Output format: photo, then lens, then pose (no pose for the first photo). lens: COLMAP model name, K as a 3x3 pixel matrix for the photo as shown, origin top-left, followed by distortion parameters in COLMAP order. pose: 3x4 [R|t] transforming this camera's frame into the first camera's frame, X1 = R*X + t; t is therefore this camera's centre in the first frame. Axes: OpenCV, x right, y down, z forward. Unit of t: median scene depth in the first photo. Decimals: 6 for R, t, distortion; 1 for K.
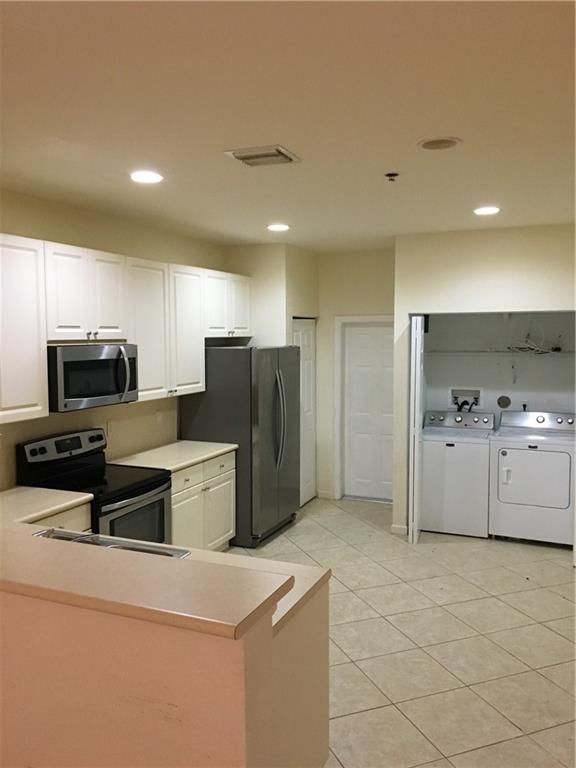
lens RADIAL K [[641.6, 0, 288.0], [0, 641.6, 384.0], [0, 0, 1]] dist [0.079592, -0.120959]
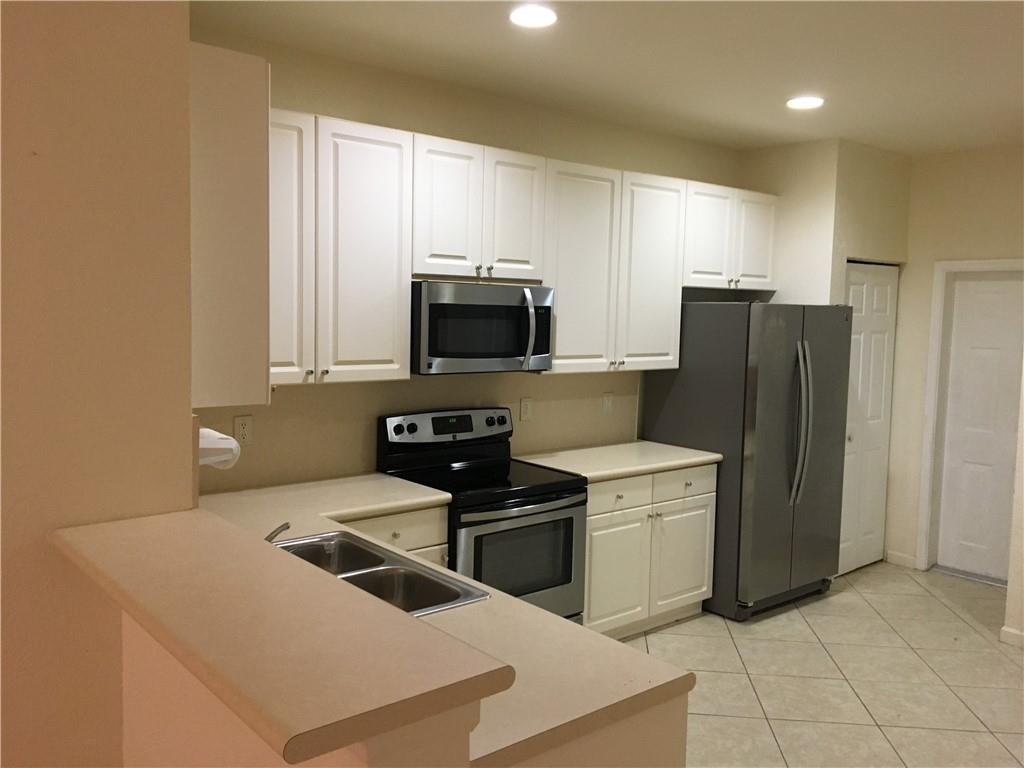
lens RADIAL K [[857.2, 0, 512.3], [0, 857.2, 379.8], [0, 0, 1]] dist [0.087134, -0.148587]
pose [[0.891955, 0.062218, -0.447823, 0.113602], [-0.062885, 0.997931, 0.013395, 0.021625], [0.447730, 0.016213, 0.894022, 0.141107]]
